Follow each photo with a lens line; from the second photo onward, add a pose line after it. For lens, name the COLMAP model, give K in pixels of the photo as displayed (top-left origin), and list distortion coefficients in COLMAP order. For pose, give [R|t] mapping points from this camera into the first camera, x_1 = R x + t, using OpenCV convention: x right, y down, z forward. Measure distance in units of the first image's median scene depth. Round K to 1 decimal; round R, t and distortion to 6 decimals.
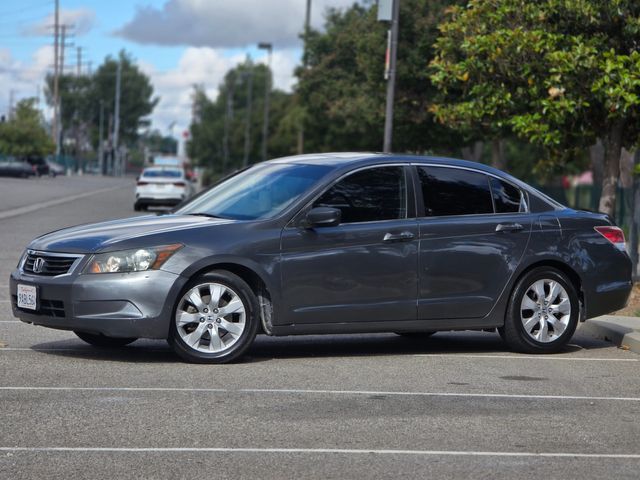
lens RADIAL K [[2177.7, 0, 320.0], [0, 2177.7, 240.0], [0, 0, 1]] dist [0.254795, 1.402773]
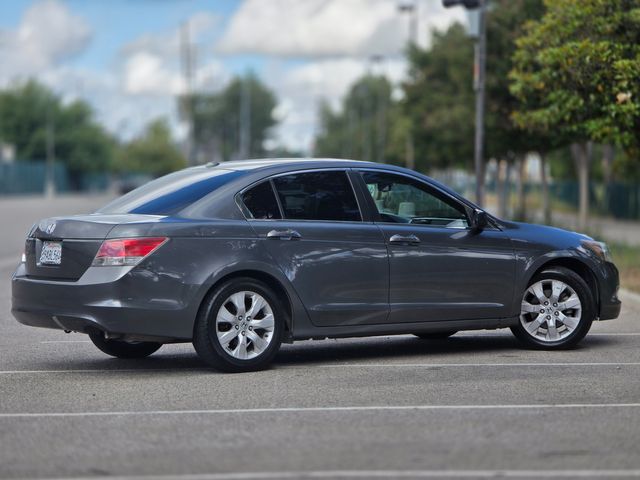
lens RADIAL K [[2177.7, 0, 320.0], [0, 2177.7, 240.0], [0, 0, 1]] dist [0.254795, 1.402773]
pose [[0.997243, -0.035457, -0.065184, 0.025284], [0.035217, 0.999368, -0.004832, 0.003709], [0.065314, 0.002523, 0.997862, -0.102275]]
